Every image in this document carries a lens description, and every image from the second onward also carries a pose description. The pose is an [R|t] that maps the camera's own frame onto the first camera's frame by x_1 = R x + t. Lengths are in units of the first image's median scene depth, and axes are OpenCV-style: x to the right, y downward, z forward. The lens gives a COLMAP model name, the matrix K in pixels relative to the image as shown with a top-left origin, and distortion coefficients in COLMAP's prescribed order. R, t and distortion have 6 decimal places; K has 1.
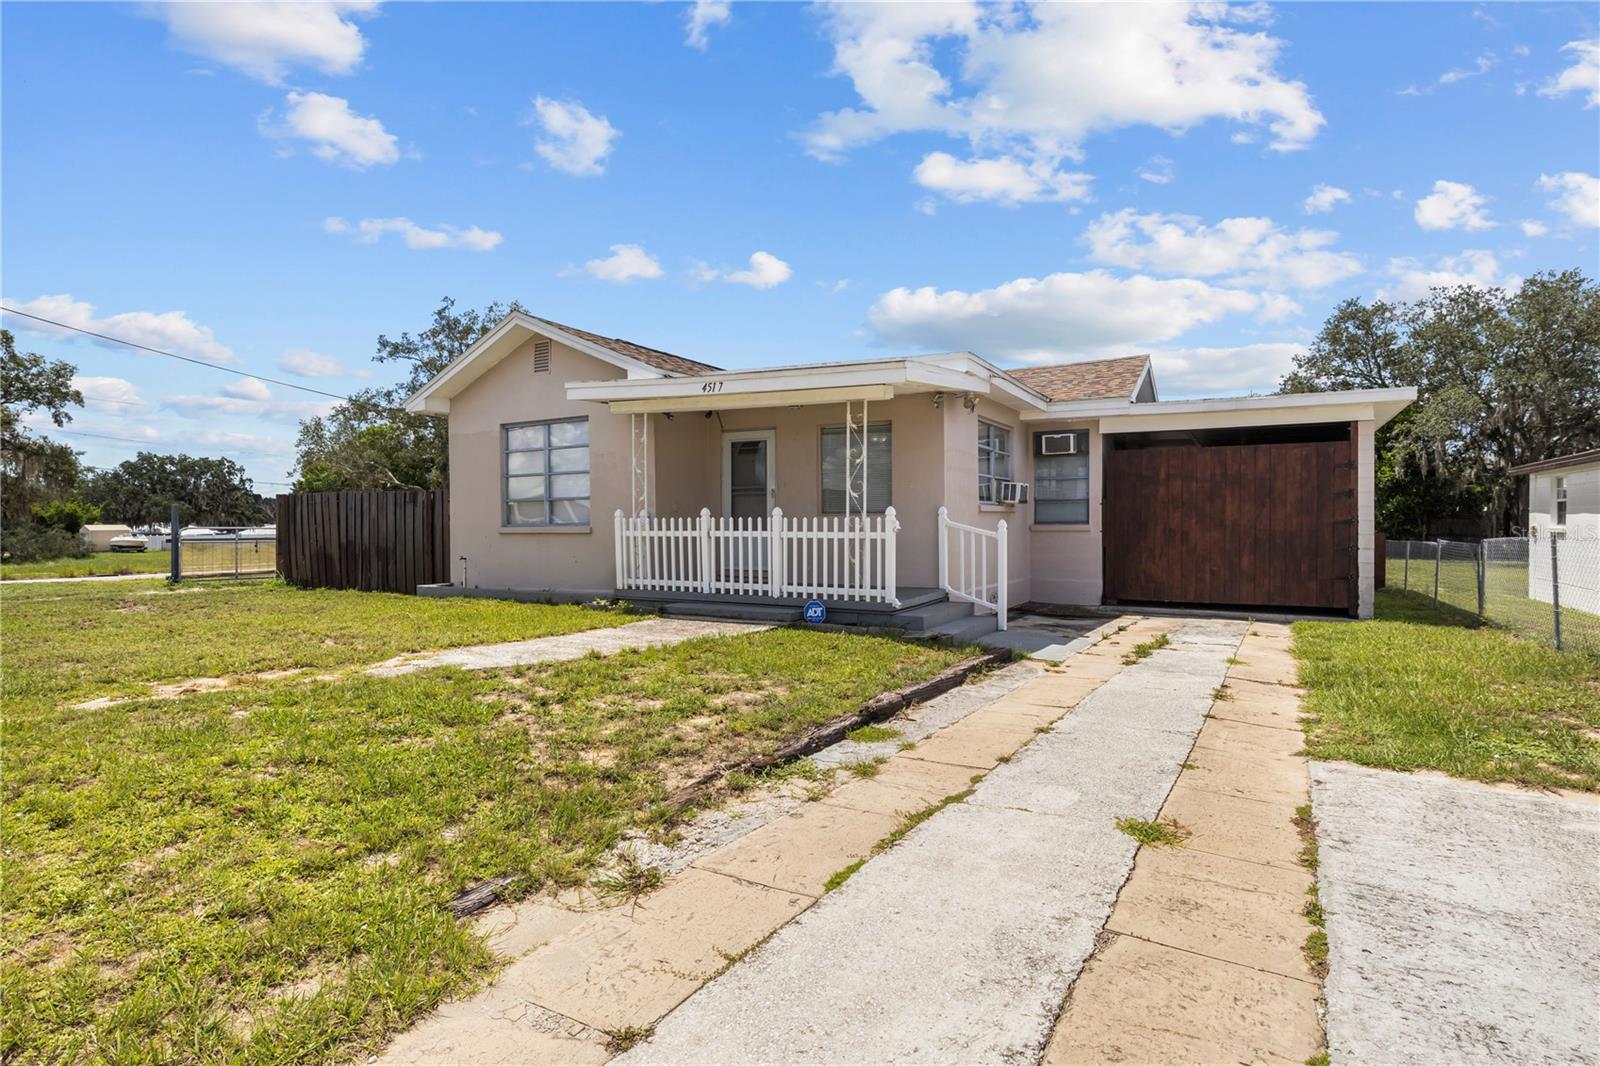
lens RADIAL K [[846.0, 0, 802.6], [0, 846.0, 534.7], [0, 0, 1]] dist [0.004561, 0.001178]
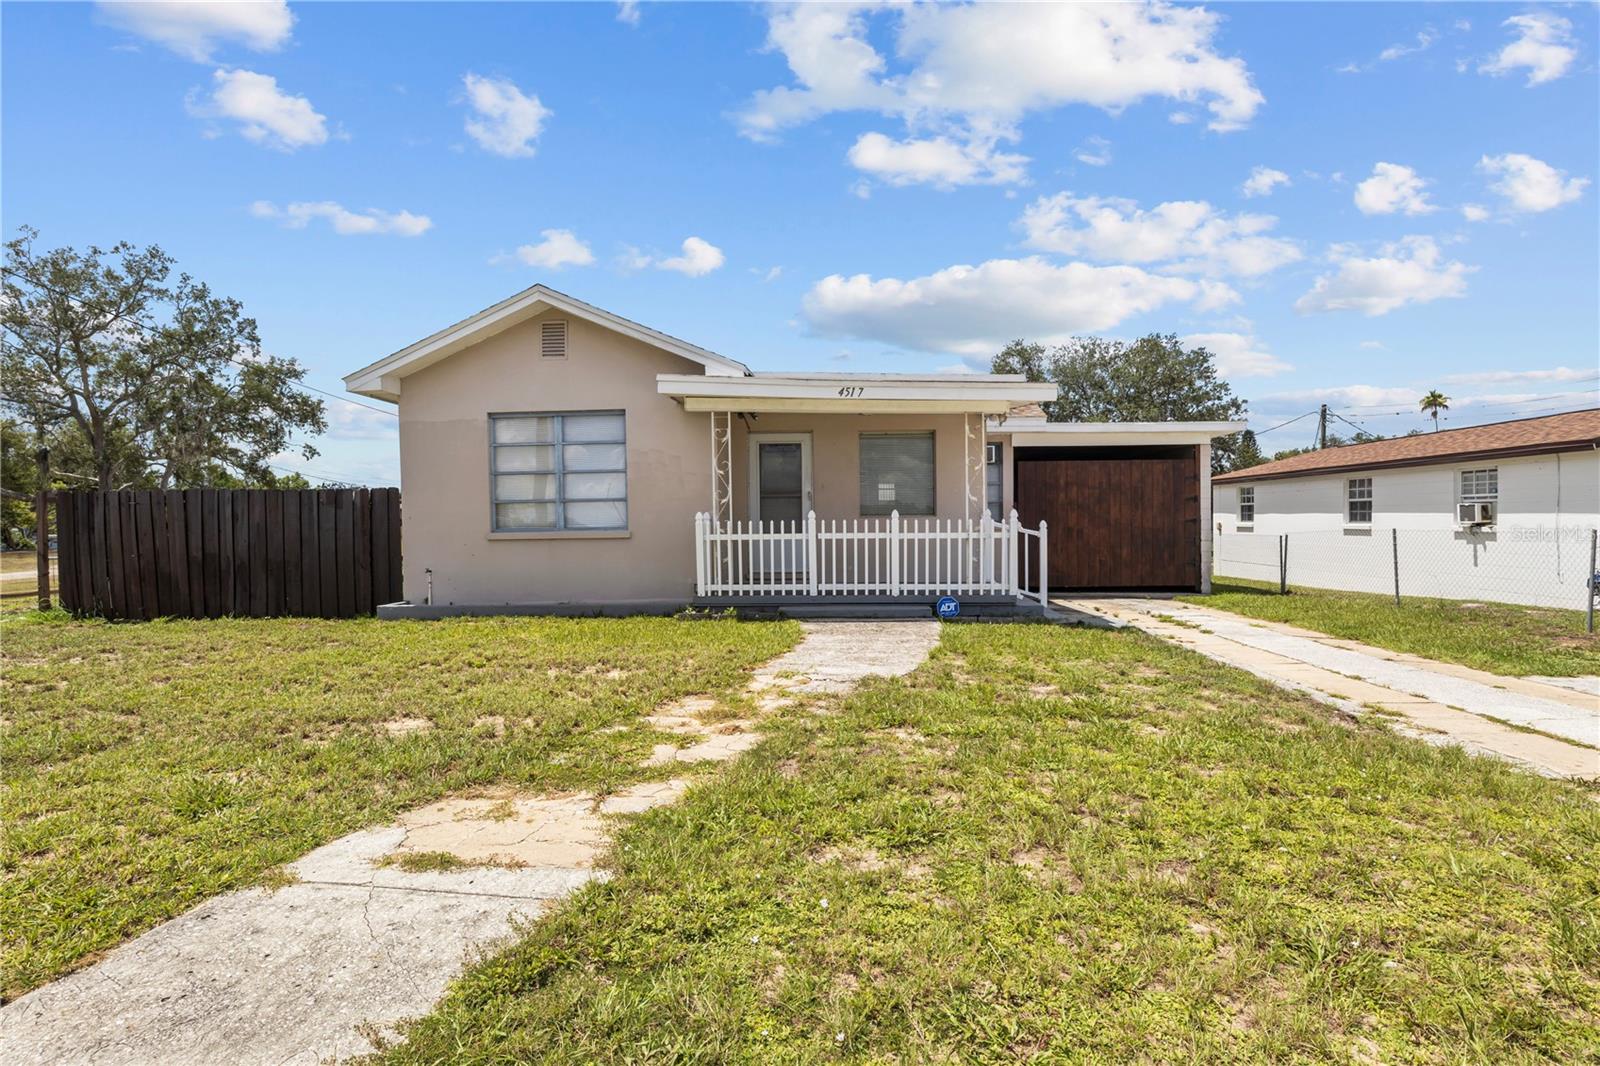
lens RADIAL K [[846.0, 0, 802.6], [0, 846.0, 534.7], [0, 0, 1]] dist [0.004561, 0.001178]
pose [[0.891705, -0.014627, 0.452381, -0.495513], [0.015445, 0.999879, 0.001887, -0.004530], [-0.452354, 0.005304, 0.891823, 0.096145]]
